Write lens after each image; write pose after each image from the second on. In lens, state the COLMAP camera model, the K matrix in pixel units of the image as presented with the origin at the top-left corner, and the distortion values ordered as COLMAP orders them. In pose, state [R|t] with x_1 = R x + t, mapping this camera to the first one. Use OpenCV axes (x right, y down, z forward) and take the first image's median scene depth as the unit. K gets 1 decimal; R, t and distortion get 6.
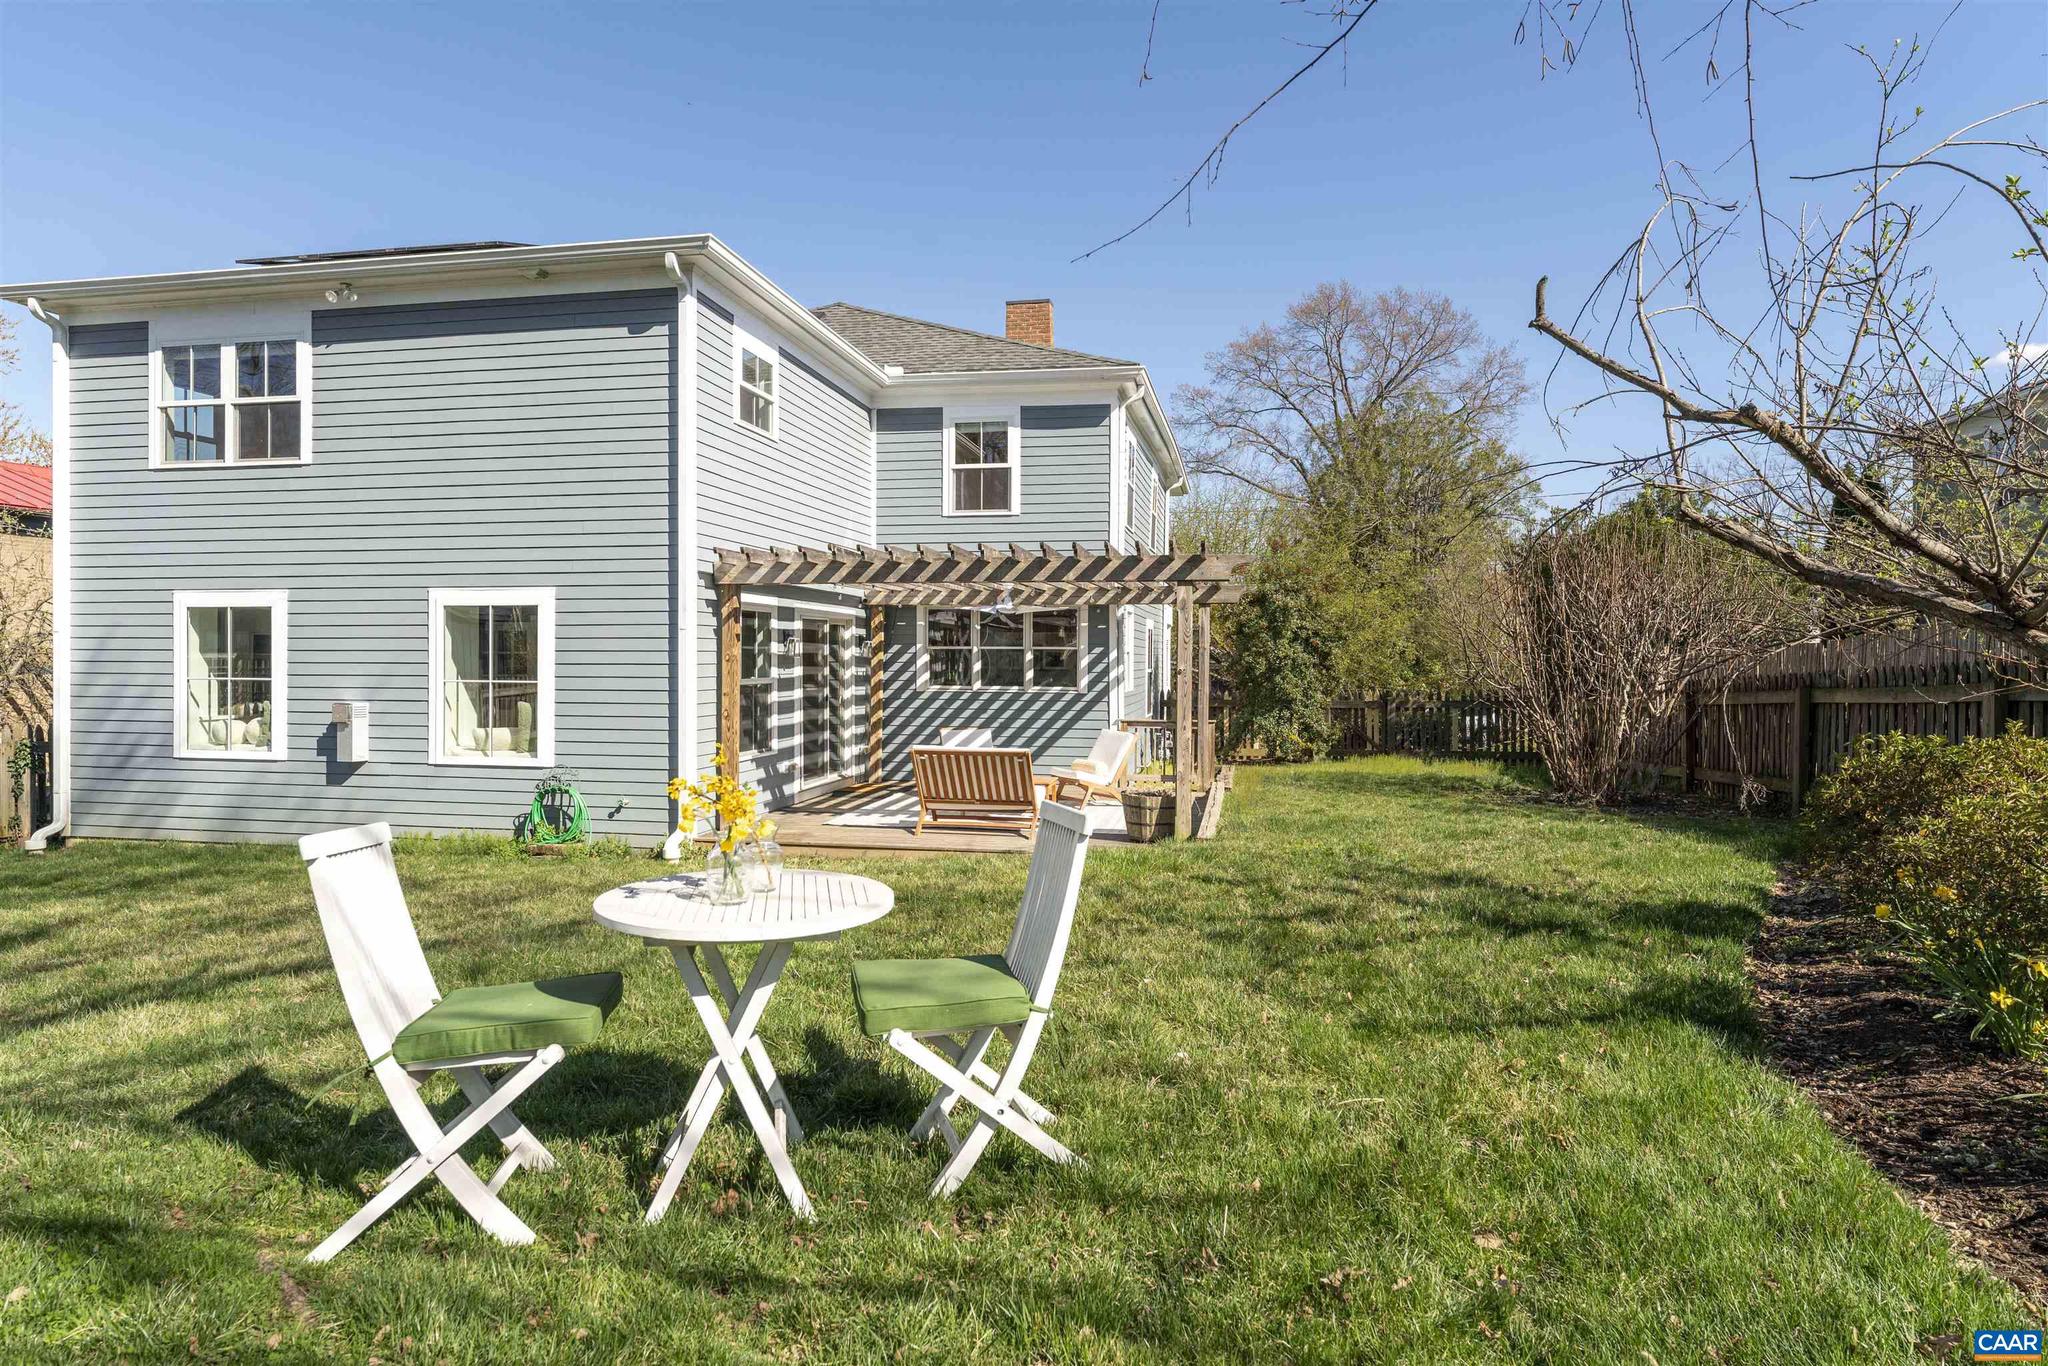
lens RADIAL K [[1141.7, 0, 1021.4], [0, 1141.7, 656.4], [0, 0, 1]] dist [0.000936, -0.000064]
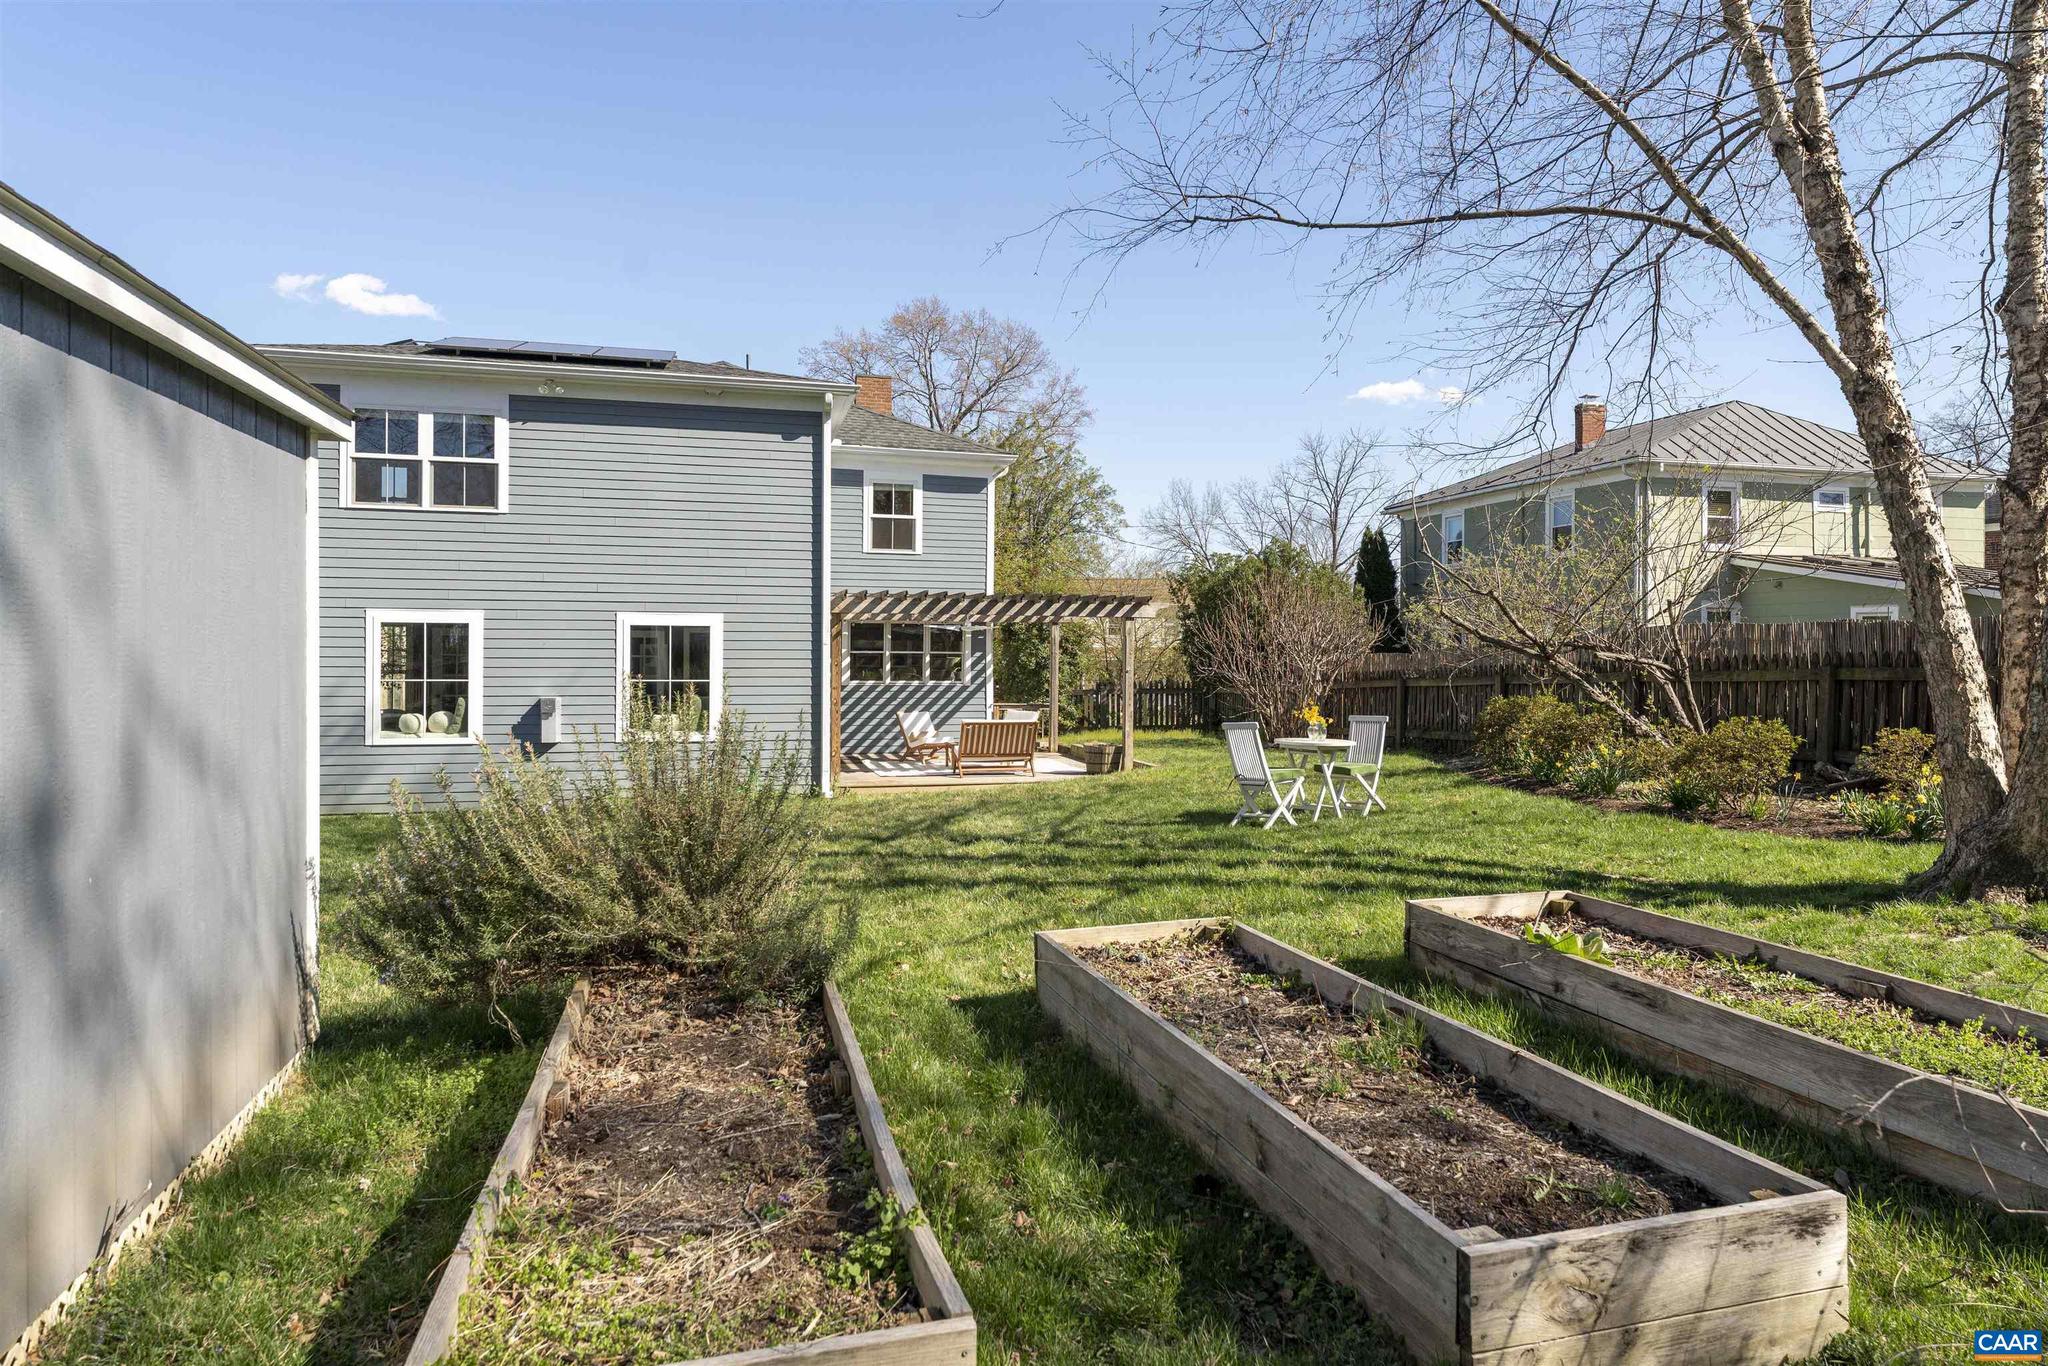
lens RADIAL K [[1366.4, 0, 1028.3], [0, 1366.4, 643.6], [0, 0, 1]] dist [-0.001015, 0.000001]
pose [[0.890653, 0.003630, 0.454669, -0.726315], [-0.004341, 0.999990, 0.000519, -0.022410], [-0.454662, -0.002436, 0.890661, -0.582747]]
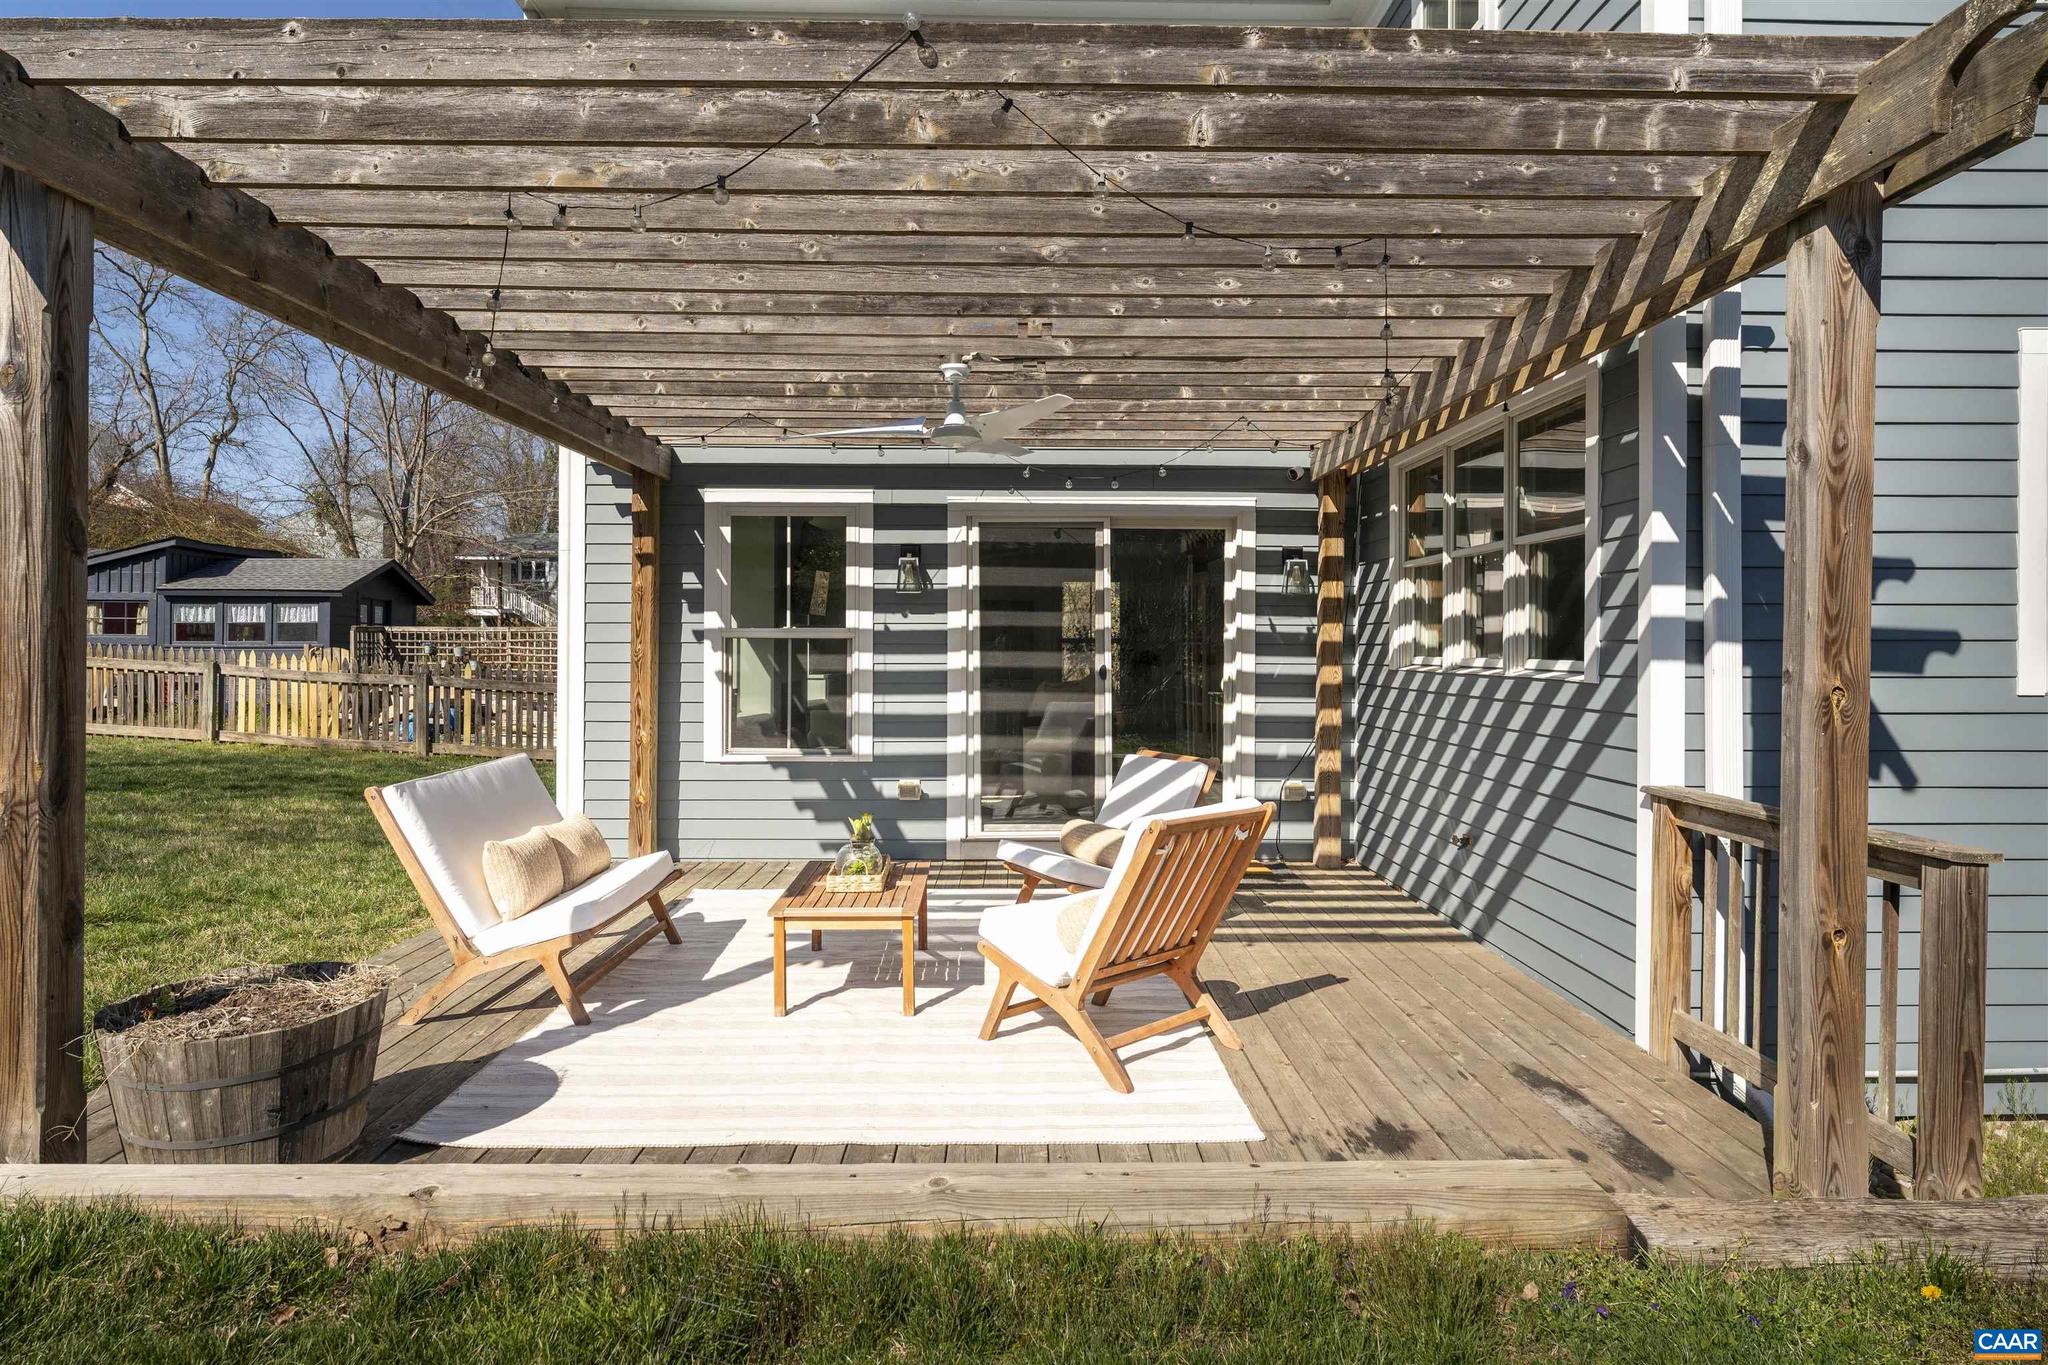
lens RADIAL K [[1141.7, 0, 1021.4], [0, 1141.7, 655.9], [0, 0, 1]] dist [0.000936, -0.000064]
pose [[0.207747, 0.005484, -0.978167, 0.347731], [-0.002910, 0.999983, 0.004988, 0.027867], [0.978178, 0.001810, 0.207759, 0.920209]]
